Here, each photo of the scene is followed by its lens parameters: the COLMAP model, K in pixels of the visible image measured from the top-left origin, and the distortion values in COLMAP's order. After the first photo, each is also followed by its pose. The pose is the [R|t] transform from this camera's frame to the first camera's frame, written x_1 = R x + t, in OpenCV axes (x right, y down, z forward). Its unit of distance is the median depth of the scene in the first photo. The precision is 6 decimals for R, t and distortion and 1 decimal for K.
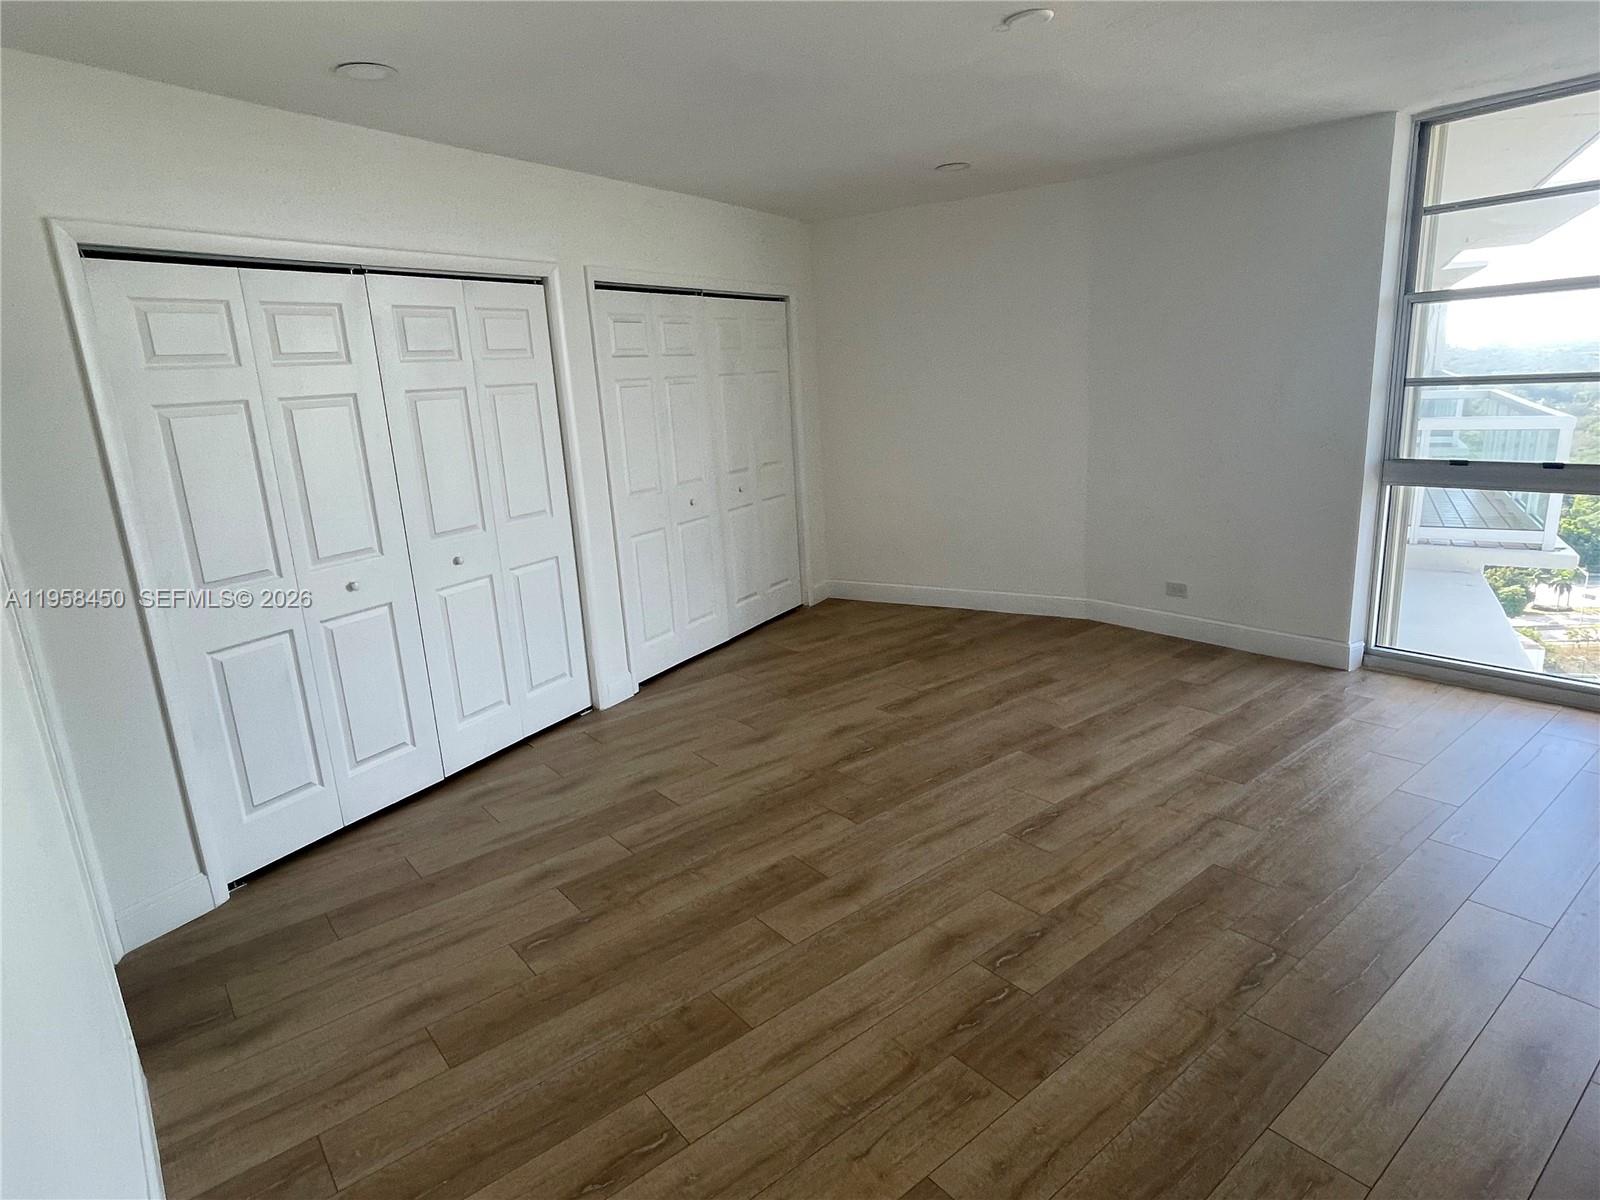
lens RADIAL K [[903.0, 0, 800.0], [0, 903.0, 600.0], [0, 0, 1]] dist [-0.002320, -0.000588]
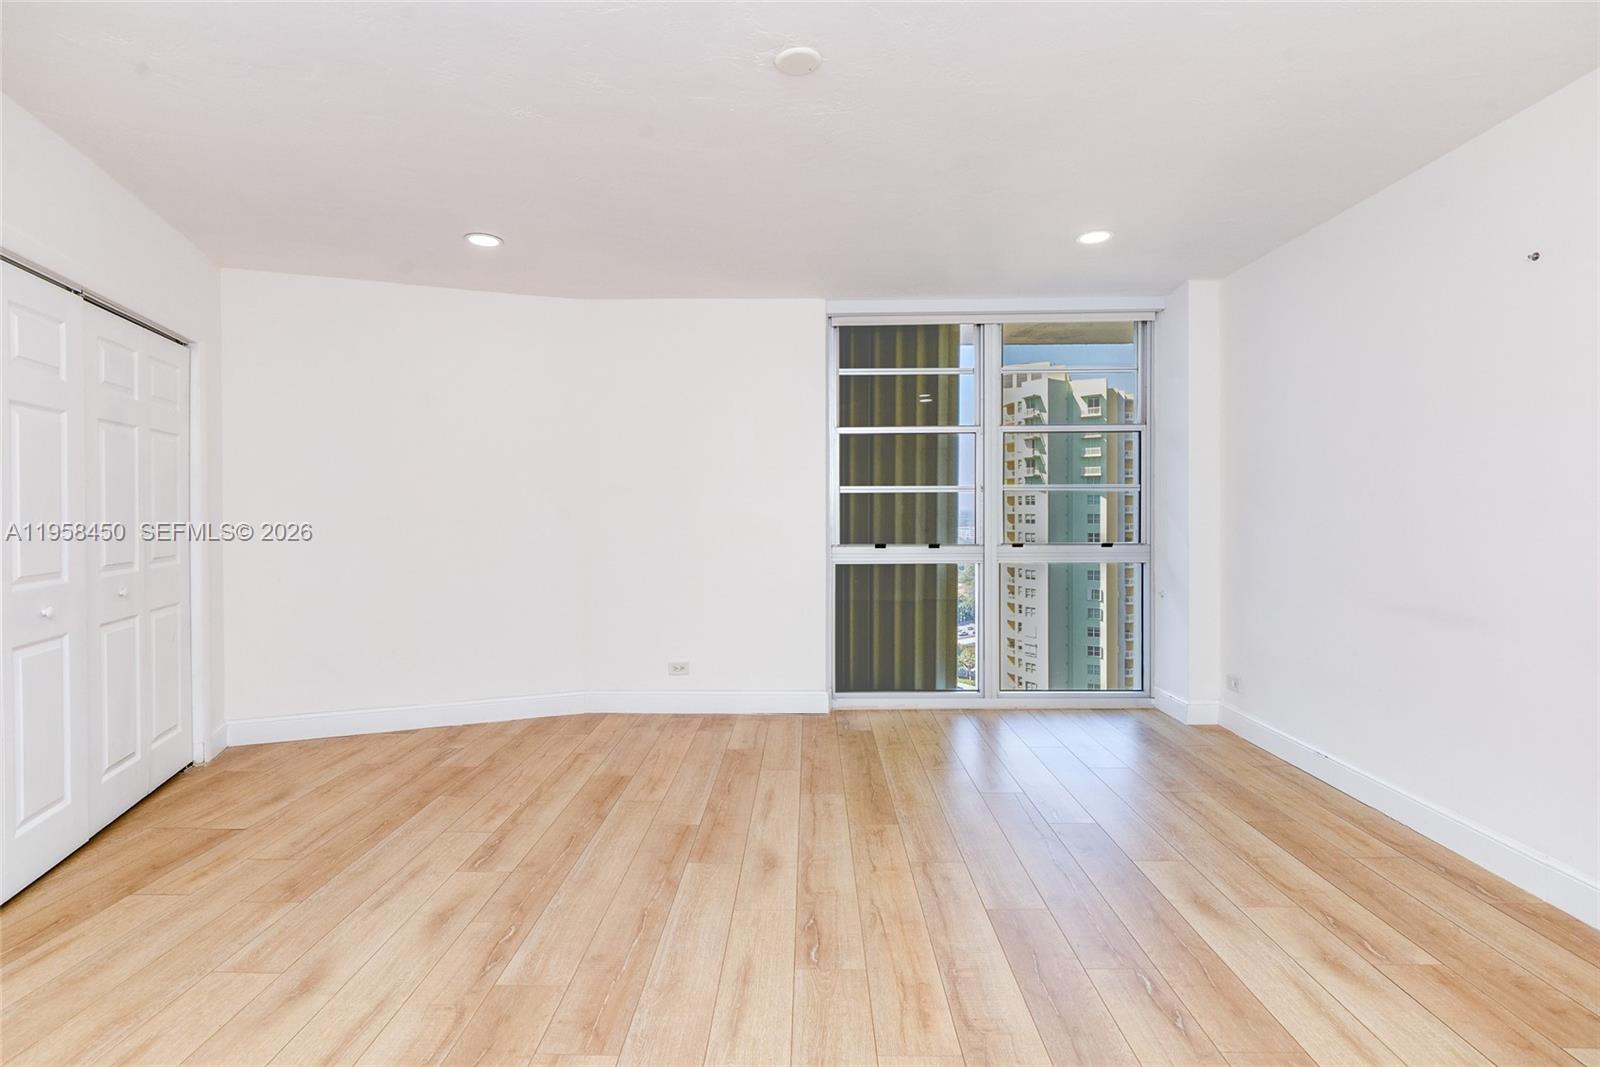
lens RADIAL K [[727.2, 0, 792.0], [0, 727.2, 513.5], [0, 0, 1]] dist [-0.000247, -0.000891]
pose [[0.640309, 0.049910, 0.766494, -0.194080], [0.154776, 0.969035, -0.192395, -0.003054], [-0.752362, 0.241827, 0.612757, 0.361528]]
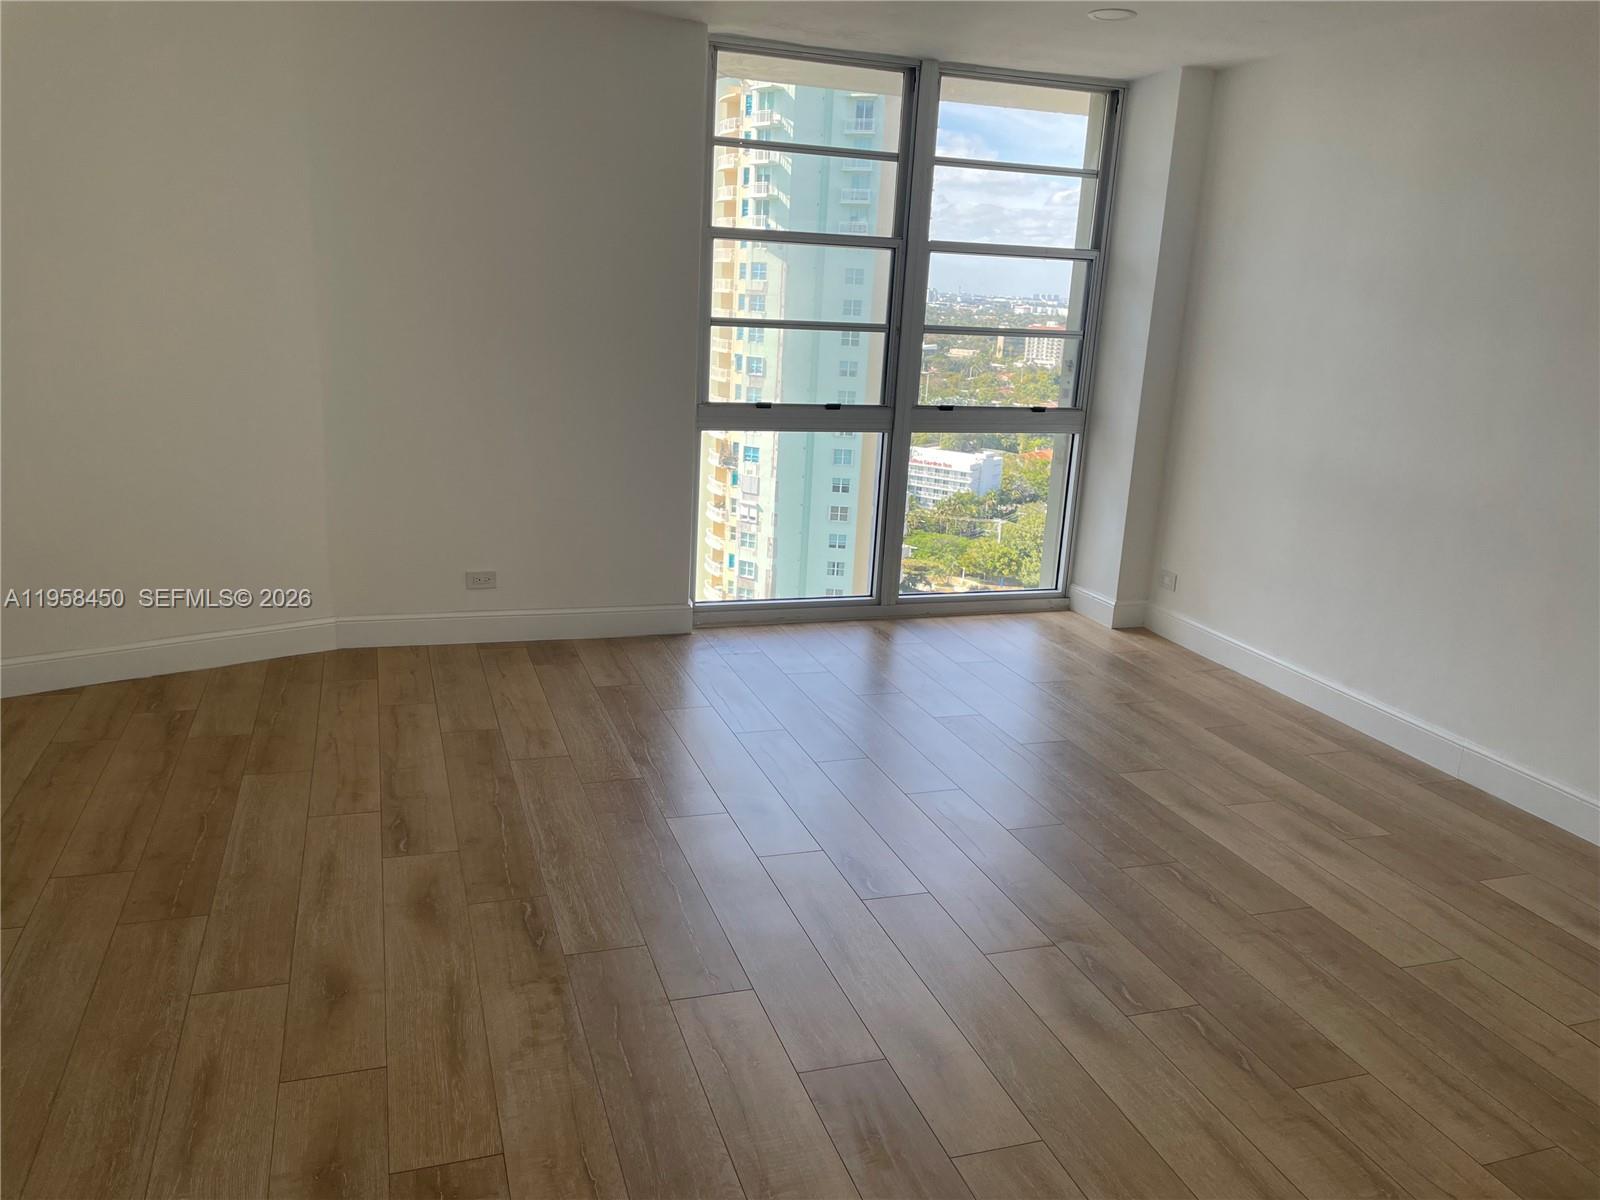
lens RADIAL K [[1216.5, 0, 790.8], [0, 1216.5, 569.2], [0, 0, 1]] dist [0.100059, -0.111196]
pose [[0.337566, -0.139439, 0.930917, -0.489527], [0.157306, 0.983416, 0.090261, -0.079932], [-0.928065, 0.115970, 0.353902, 0.460314]]
